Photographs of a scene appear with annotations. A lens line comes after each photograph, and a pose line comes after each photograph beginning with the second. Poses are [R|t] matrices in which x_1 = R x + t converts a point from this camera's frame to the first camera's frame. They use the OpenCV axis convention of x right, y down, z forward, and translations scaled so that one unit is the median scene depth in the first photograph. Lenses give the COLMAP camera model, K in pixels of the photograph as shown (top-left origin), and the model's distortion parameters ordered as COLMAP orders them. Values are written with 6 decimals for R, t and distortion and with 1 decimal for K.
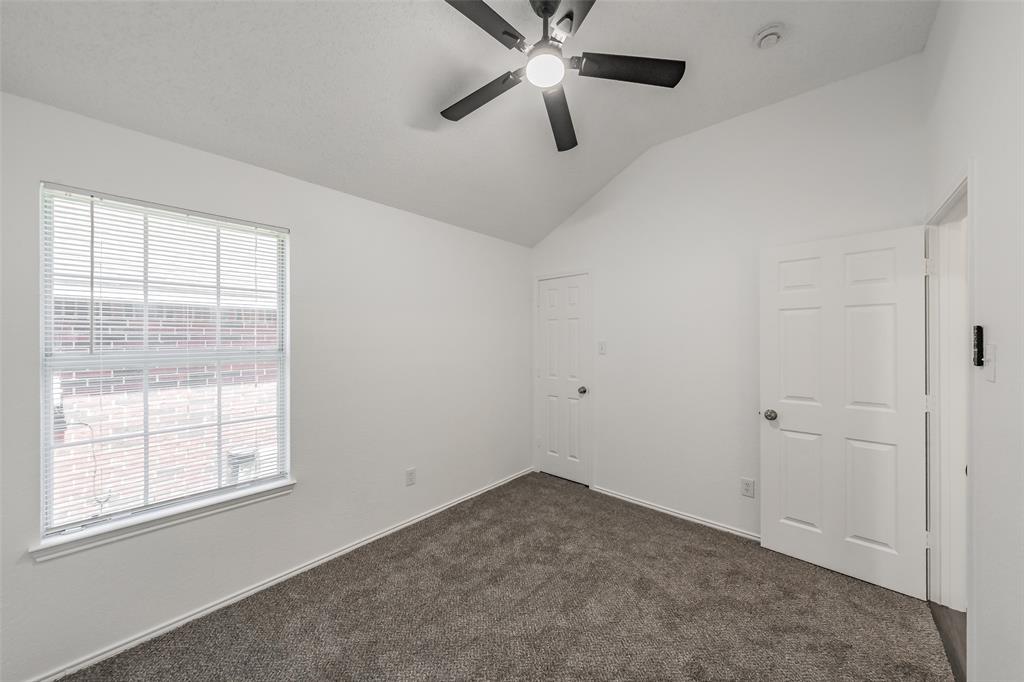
lens RADIAL K [[360.9, 0, 515.0], [0, 360.9, 340.1], [0, 0, 1]] dist [-0.000837, -0.000070]
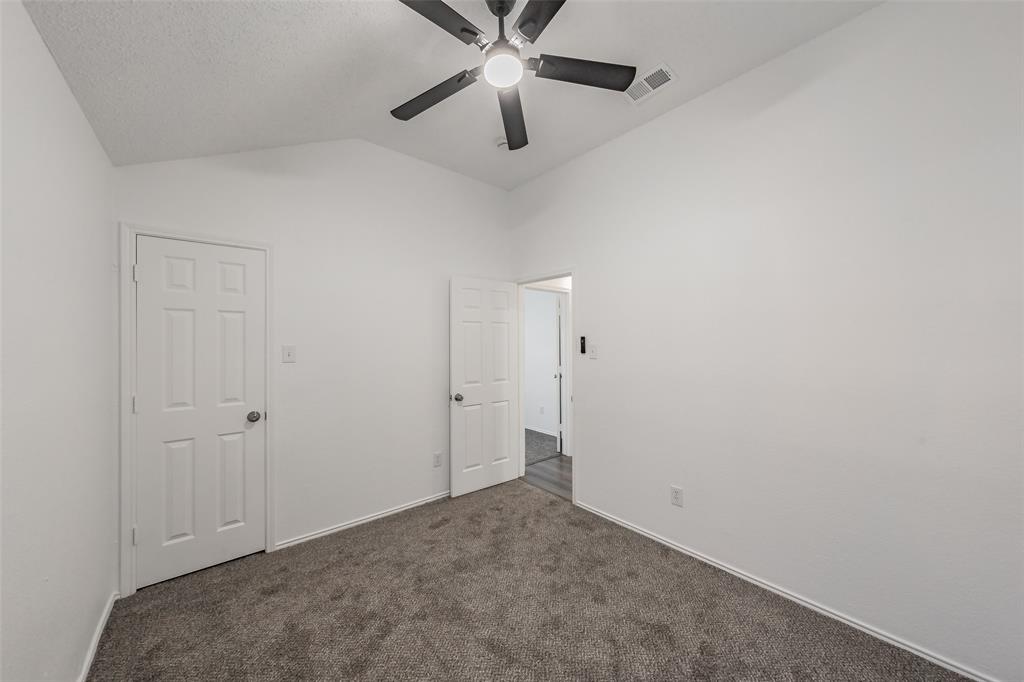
lens RADIAL K [[360.9, 0, 515.0], [0, 360.9, 340.1], [0, 0, 1]] dist [-0.000837, -0.000070]
pose [[0.139260, 0.006798, 0.990233, -0.718497], [0.007371, 0.999942, -0.007901, 0.001143], [-0.990228, 0.008399, 0.139202, 0.681457]]
